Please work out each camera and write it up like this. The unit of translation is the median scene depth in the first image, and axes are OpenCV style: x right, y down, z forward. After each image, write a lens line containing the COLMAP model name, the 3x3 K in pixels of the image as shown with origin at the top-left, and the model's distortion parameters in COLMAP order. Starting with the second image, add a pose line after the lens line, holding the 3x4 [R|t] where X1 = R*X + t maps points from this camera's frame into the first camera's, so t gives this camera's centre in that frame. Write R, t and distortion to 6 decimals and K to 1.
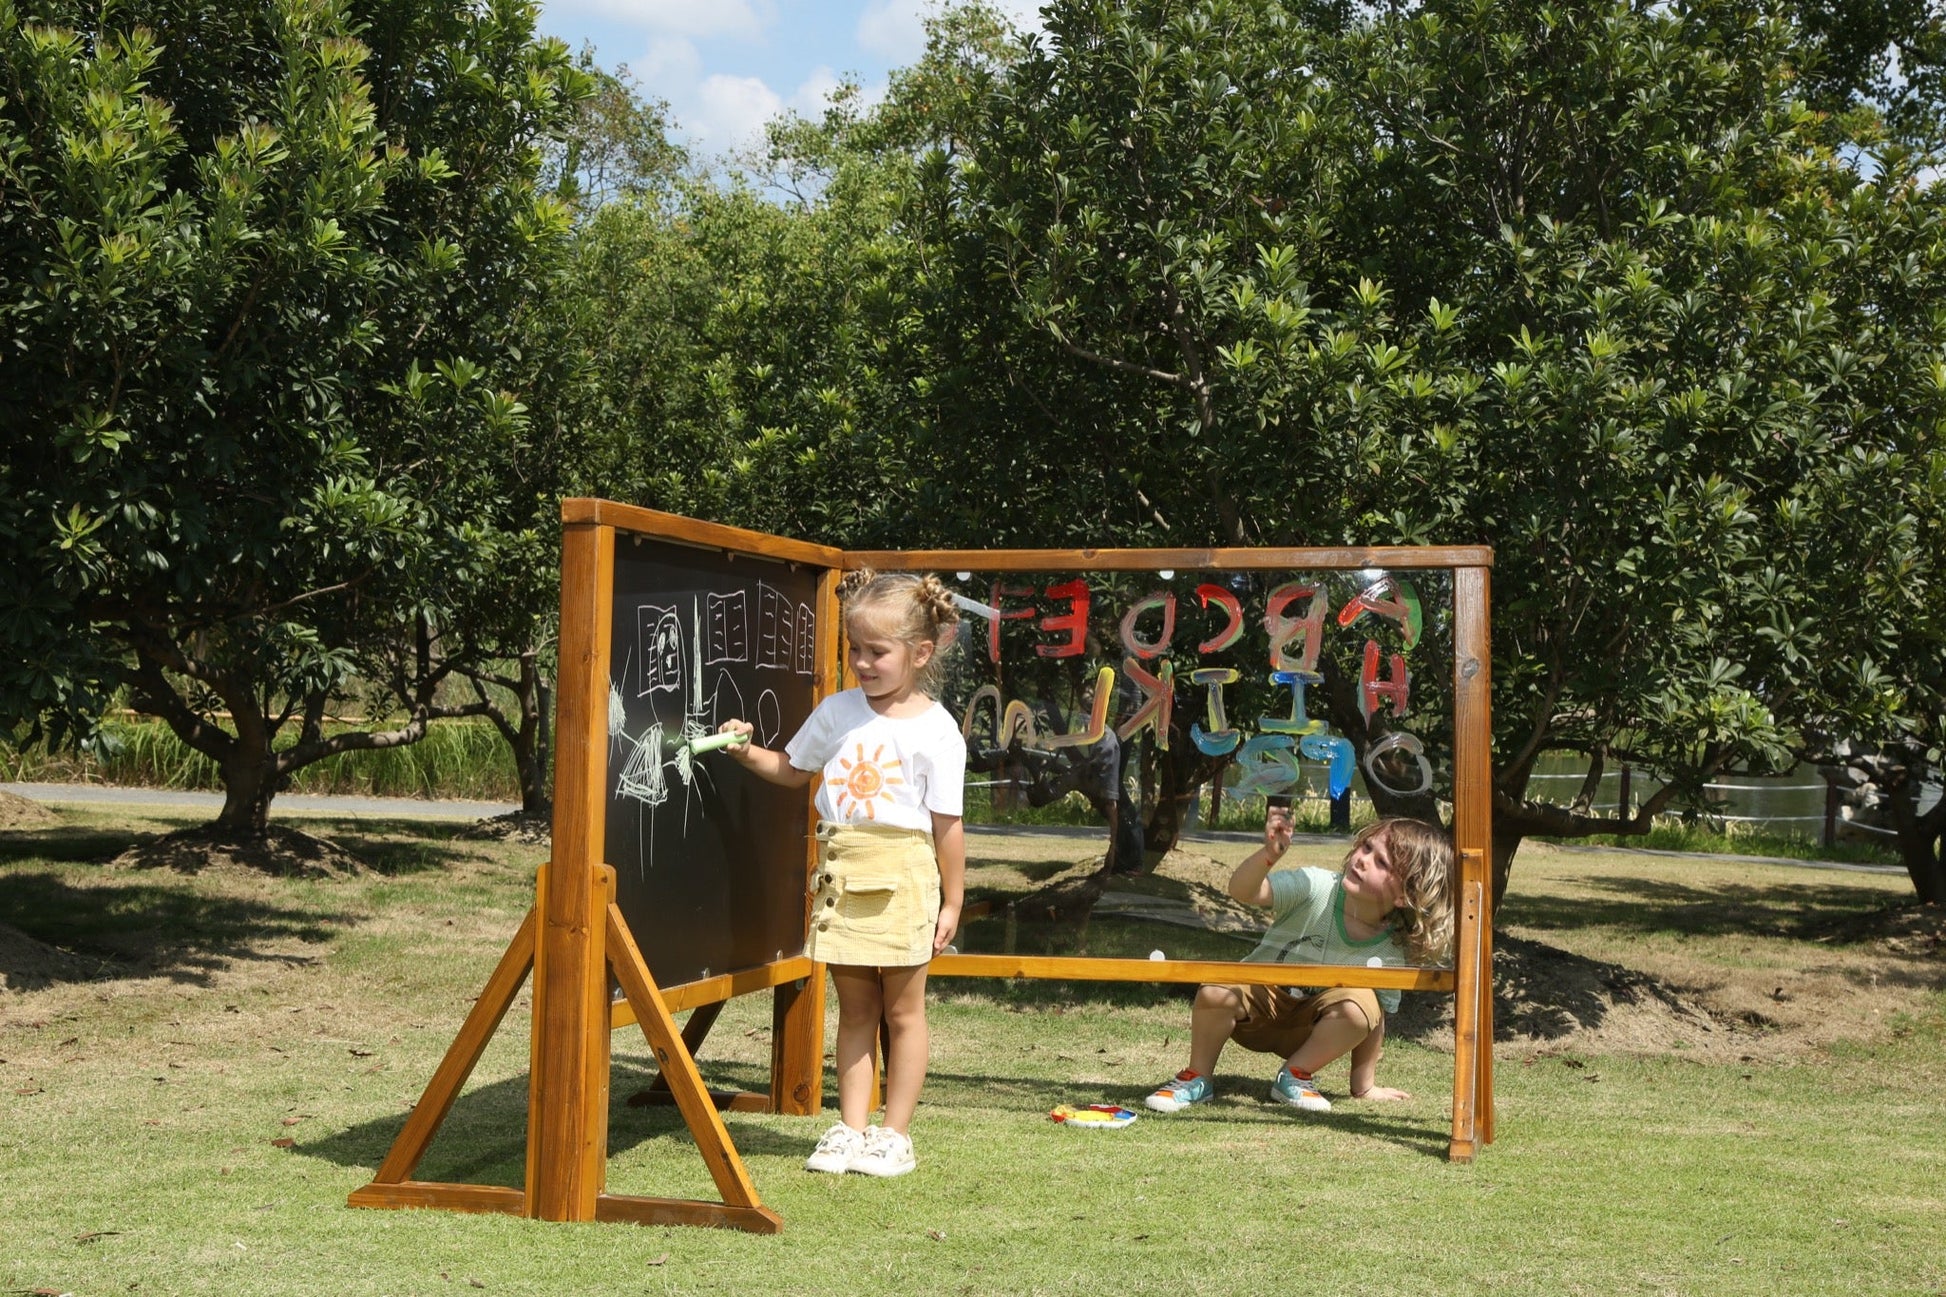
lens RADIAL K [[2876.2, 0, 967.8], [0, 2876.2, 650.6], [0, 0, 1]] dist [0.175562, 0.092922]
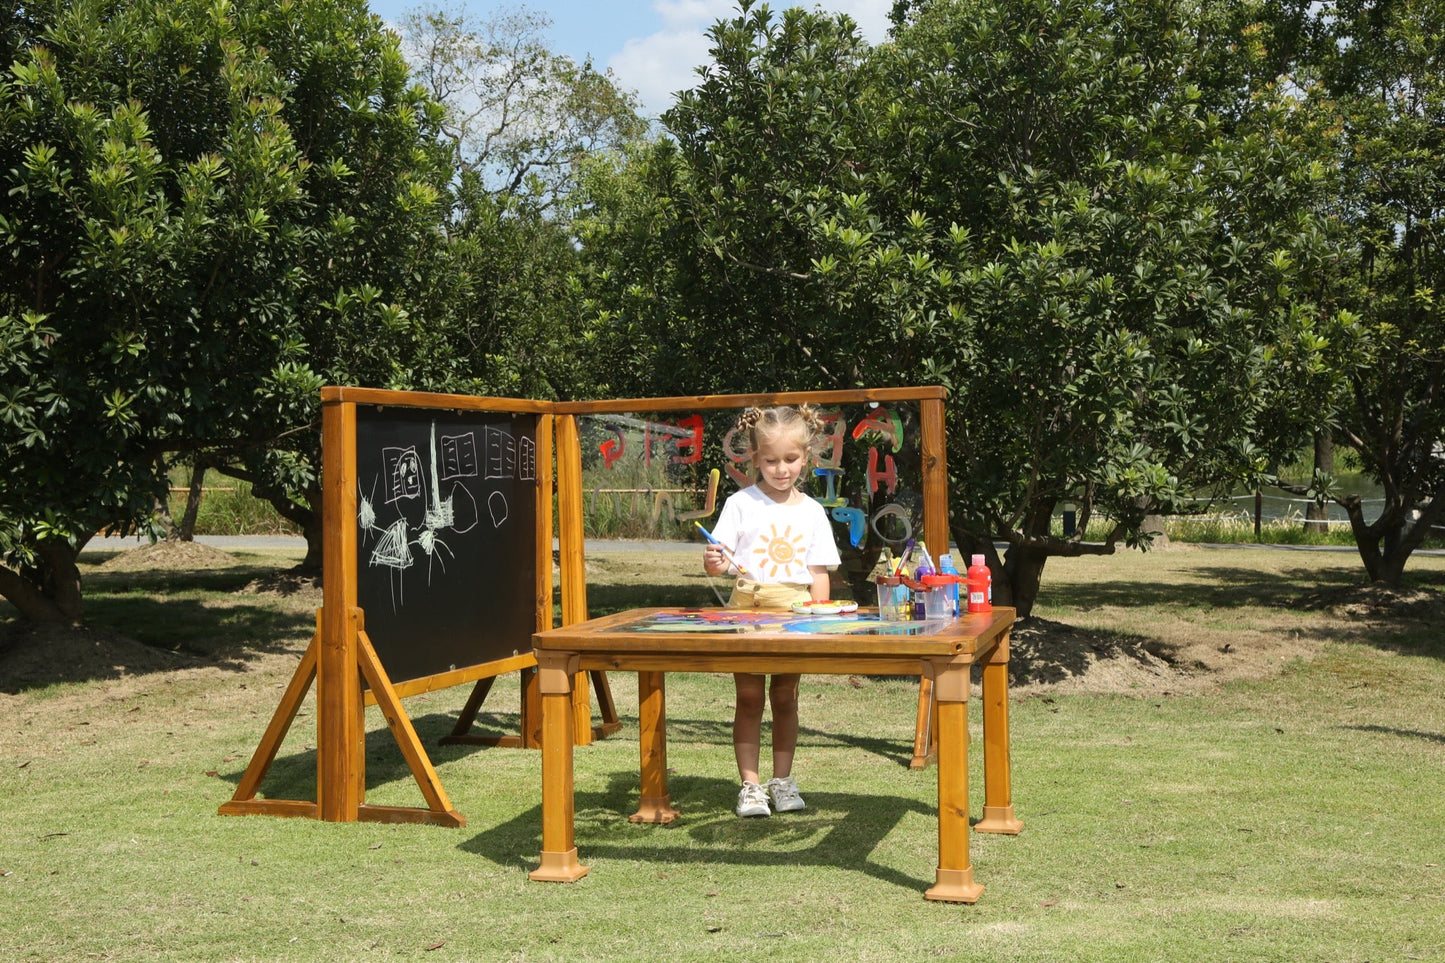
lens RADIAL K [[1843.0, 0, 721.5], [0, 1843.0, 482.1], [0, 0, 1]] dist [0.082781, 0.240467]
pose [[0.995546, -0.034847, -0.087597, 0.119317], [0.037453, 0.998898, 0.028283, -0.013252], [0.086515, -0.031438, 0.995754, -0.023372]]
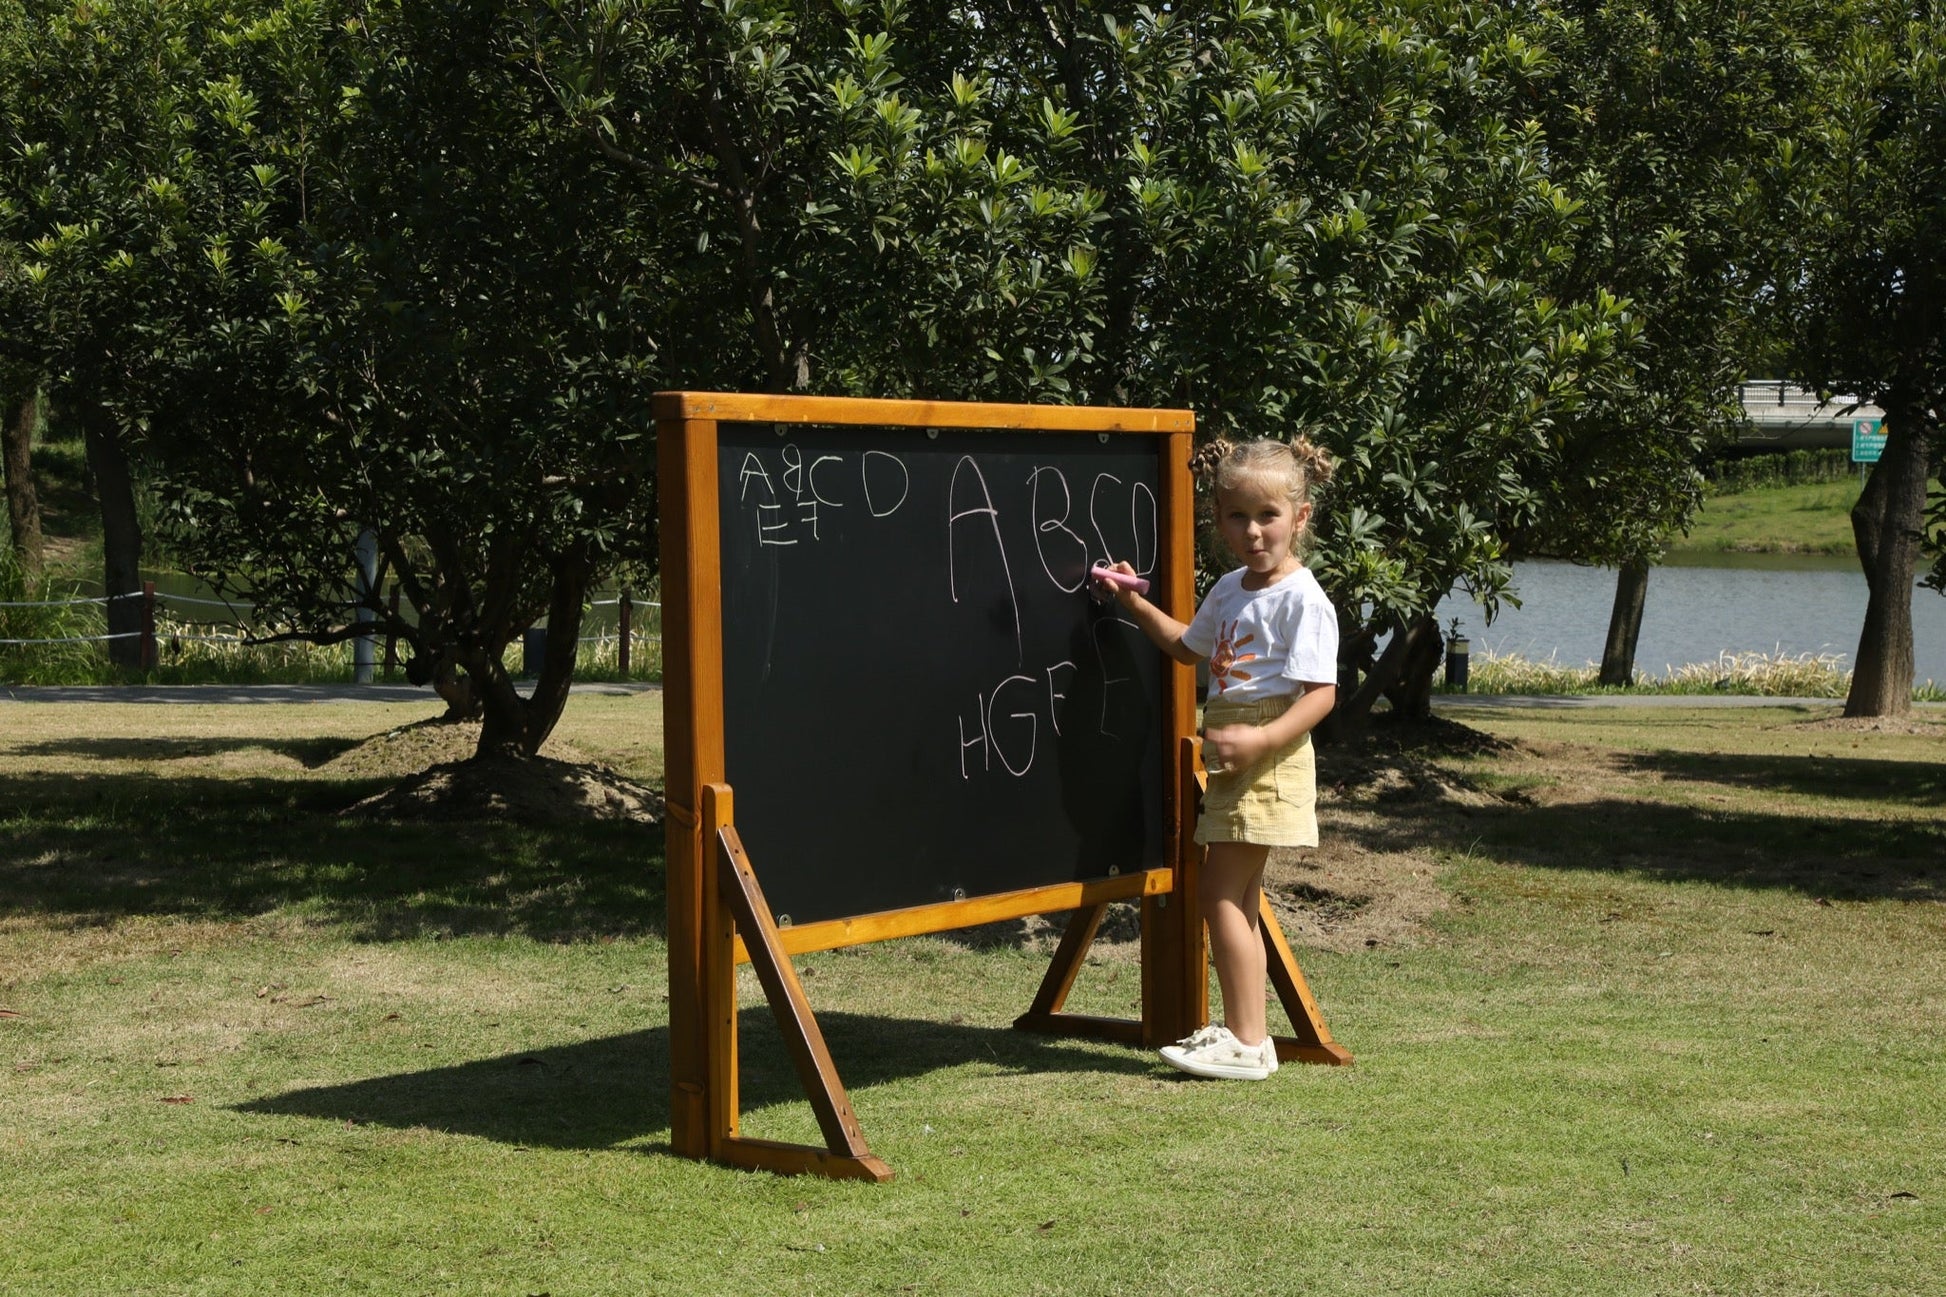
lens RADIAL K [[3239.8, 0, 970.6], [0, 3239.8, 643.1], [0, 0, 1]] dist [0.262386, 0.216553]
pose [[0.953815, -0.032778, 0.298600, -0.158674], [0.016139, 0.998185, 0.058021, -0.016219], [-0.299960, -0.050522, 0.952613, 0.067034]]
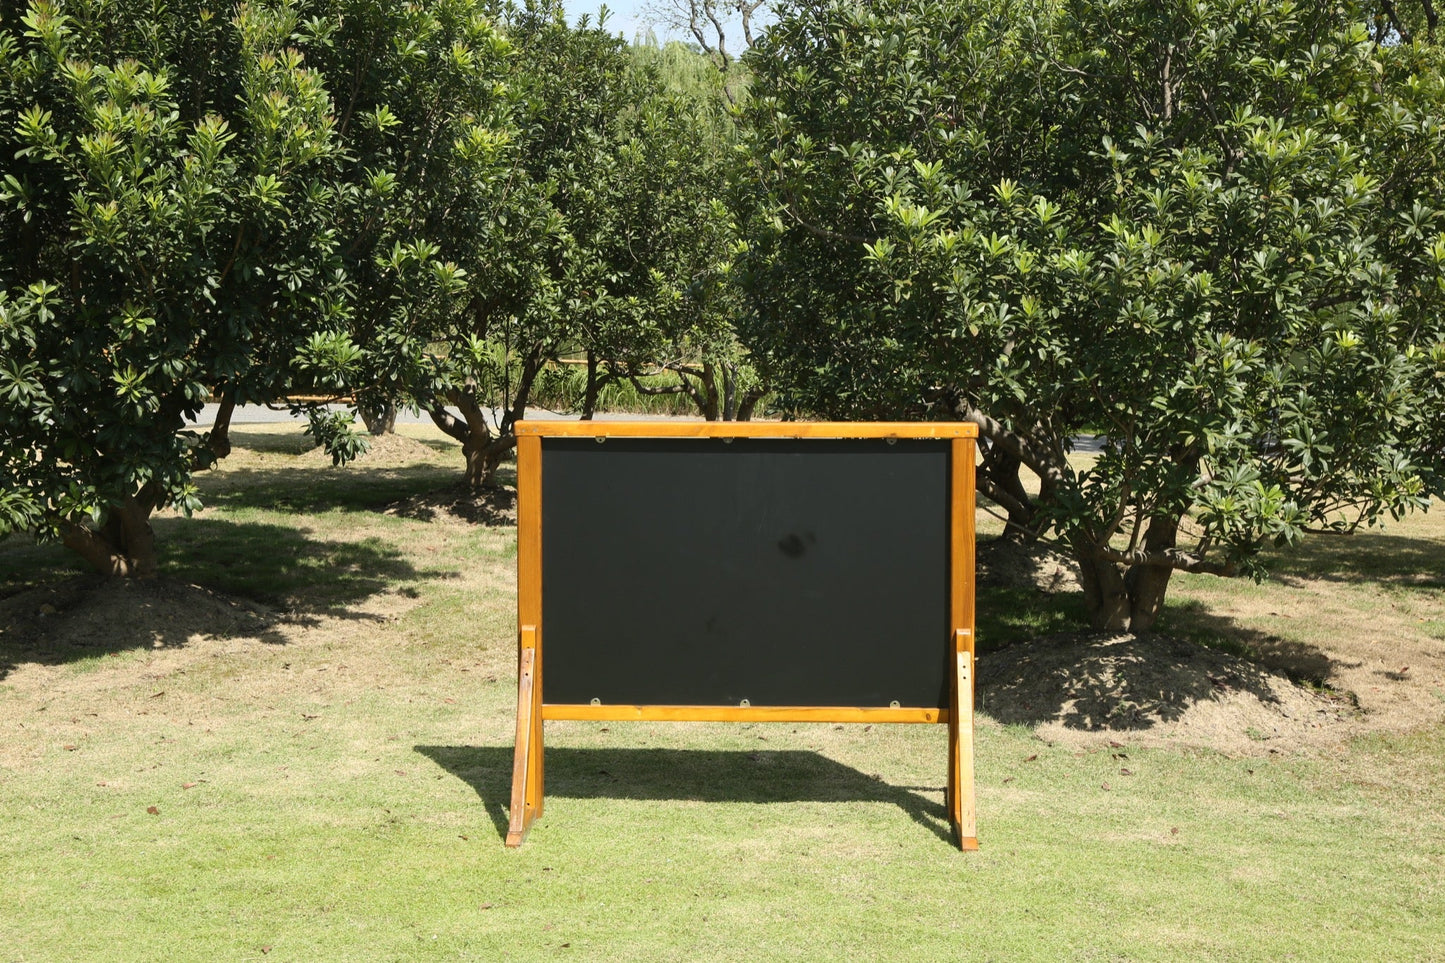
lens RADIAL K [[1928.3, 0, 718.1], [0, 1928.3, 482.9], [0, 0, 1]] dist [0.147649, 0.016752]
pose [[0.964623, 0.014502, -0.263235, 0.258430], [0.014762, 0.993948, 0.108857, -0.090201], [0.263220, -0.108892, 0.958571, 0.067936]]
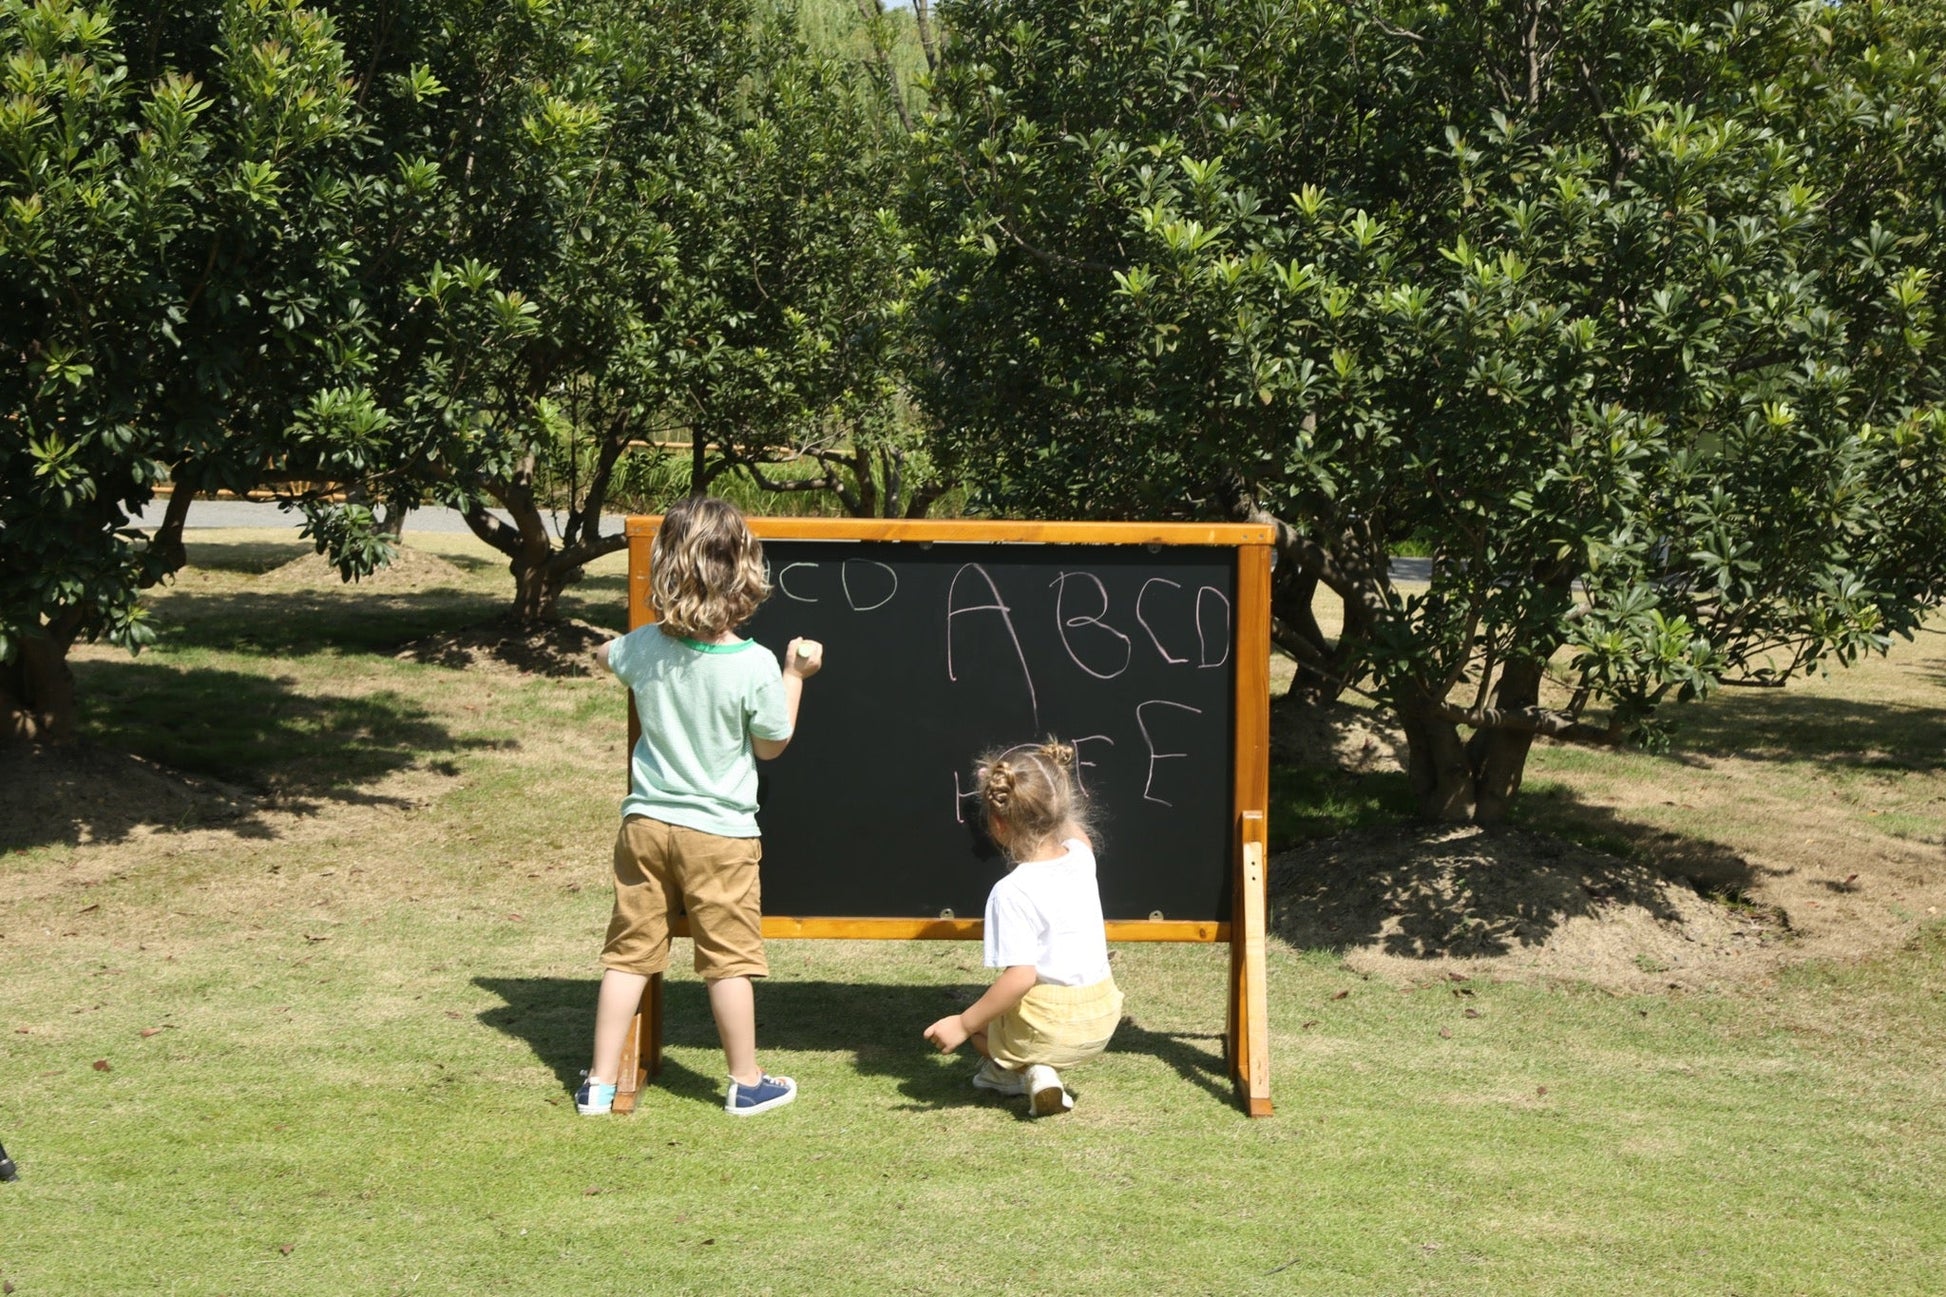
lens RADIAL K [[2824.0, 0, 980.6], [0, 2824.0, 634.4], [0, 0, 1]] dist [0.199208, -0.031113]
pose [[0.975370, 0.021607, -0.219514, 0.251311], [0.003044, 0.993777, 0.111344, -0.087565], [0.220554, -0.109270, 0.969235, 0.027508]]
